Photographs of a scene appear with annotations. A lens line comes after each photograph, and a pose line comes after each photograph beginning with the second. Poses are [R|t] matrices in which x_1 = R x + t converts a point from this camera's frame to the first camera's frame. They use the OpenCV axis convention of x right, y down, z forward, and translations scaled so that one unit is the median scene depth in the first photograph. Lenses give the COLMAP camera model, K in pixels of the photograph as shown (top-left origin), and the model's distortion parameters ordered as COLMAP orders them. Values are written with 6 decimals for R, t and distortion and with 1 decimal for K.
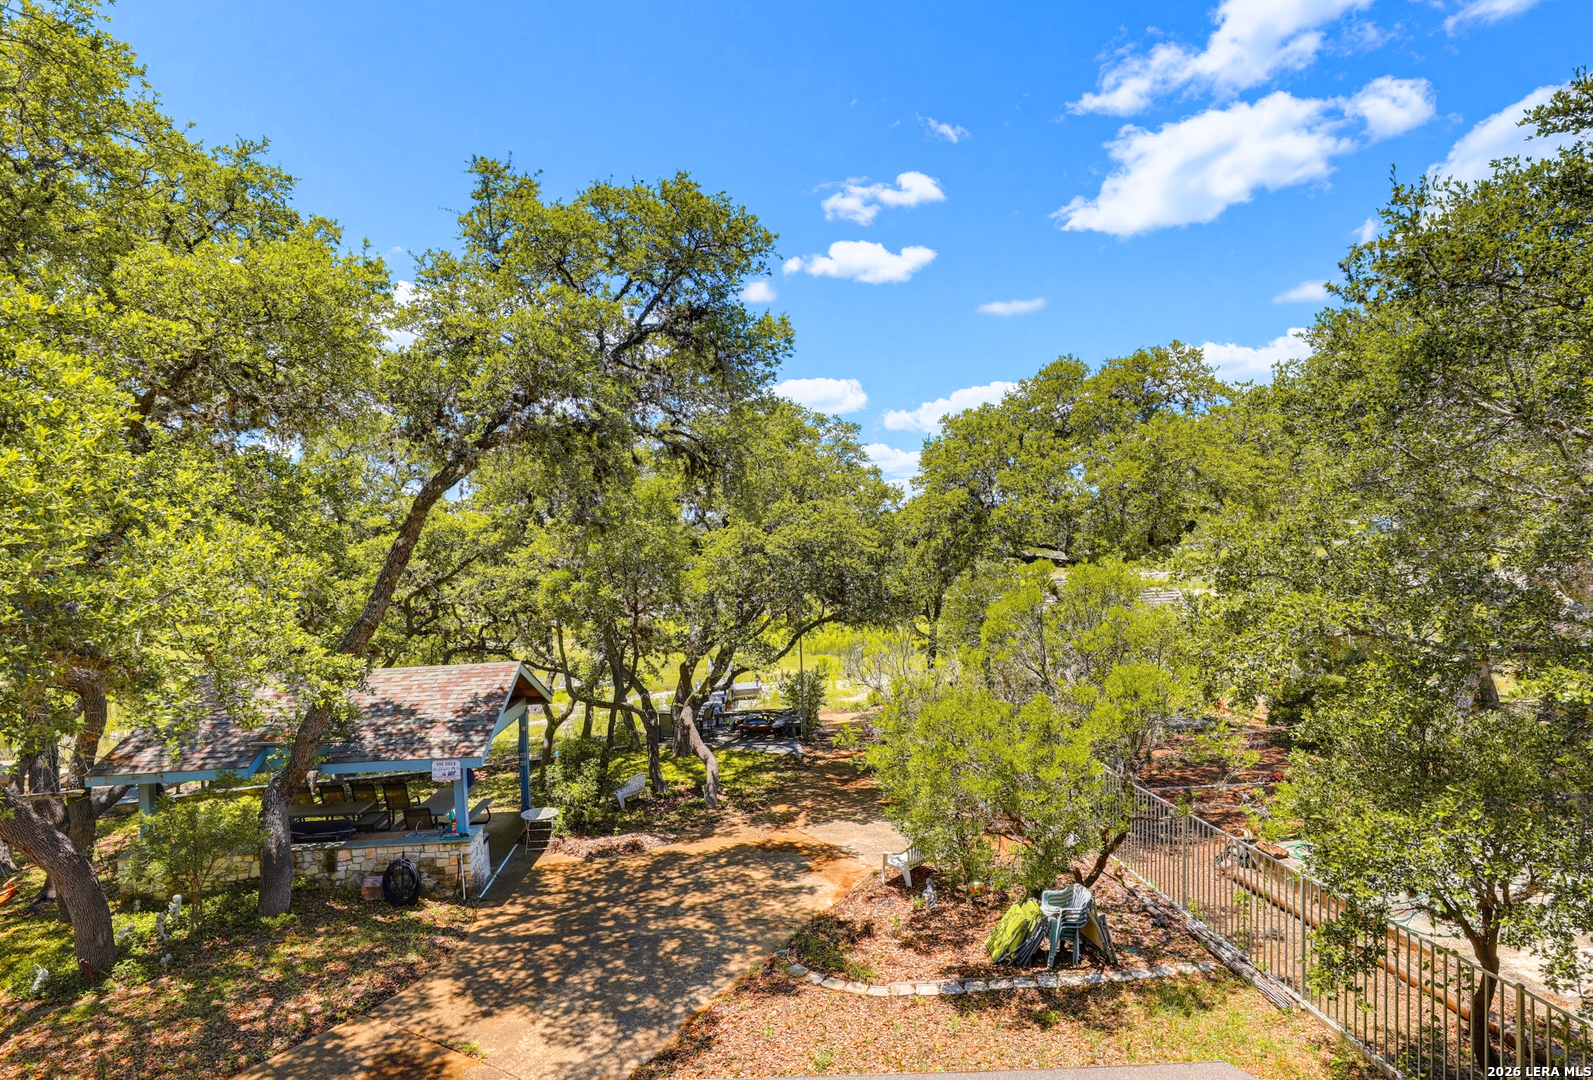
lens RADIAL K [[784.4, 0, 797.3], [0, 784.4, 572.0], [0, 0, 1]] dist [-0.041502, 0.013501]
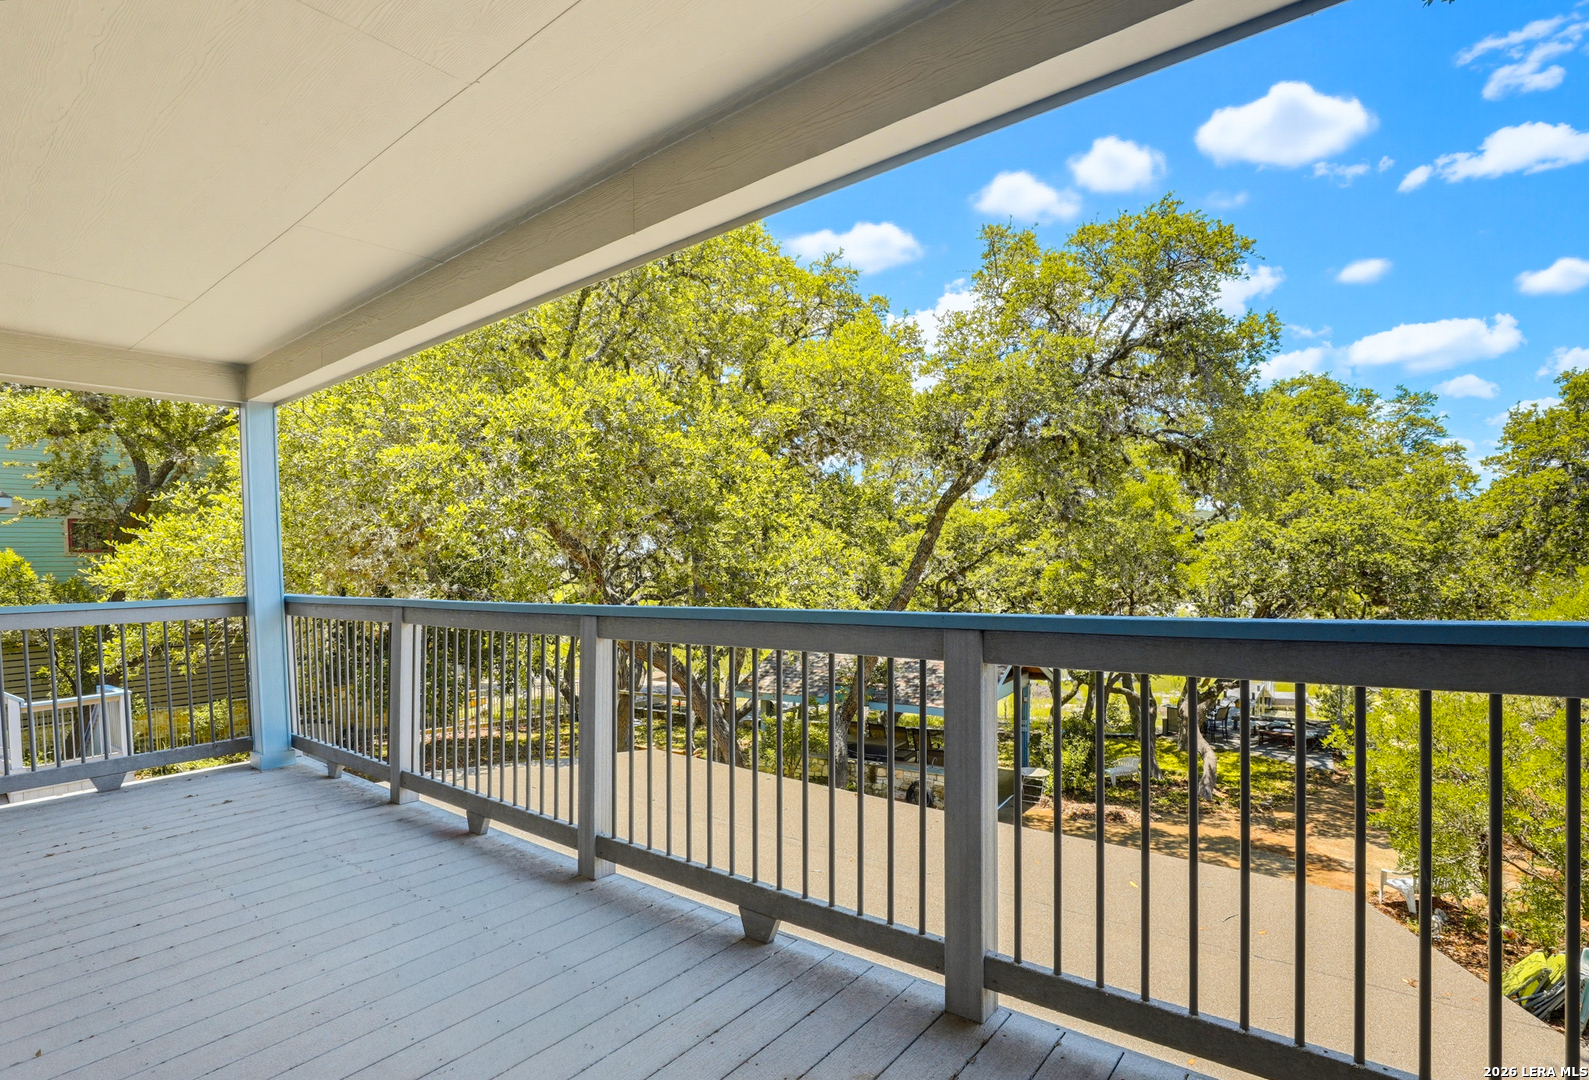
lens RADIAL K [[782.4, 0, 795.3], [0, 782.4, 571.9], [0, 0, 1]] dist [-0.041502, 0.013501]
pose [[0.790310, 0.025457, -0.612178, 0.087754], [-0.018543, 0.999673, 0.017632, 0.000730], [0.612426, -0.002583, 0.790524, -0.125347]]
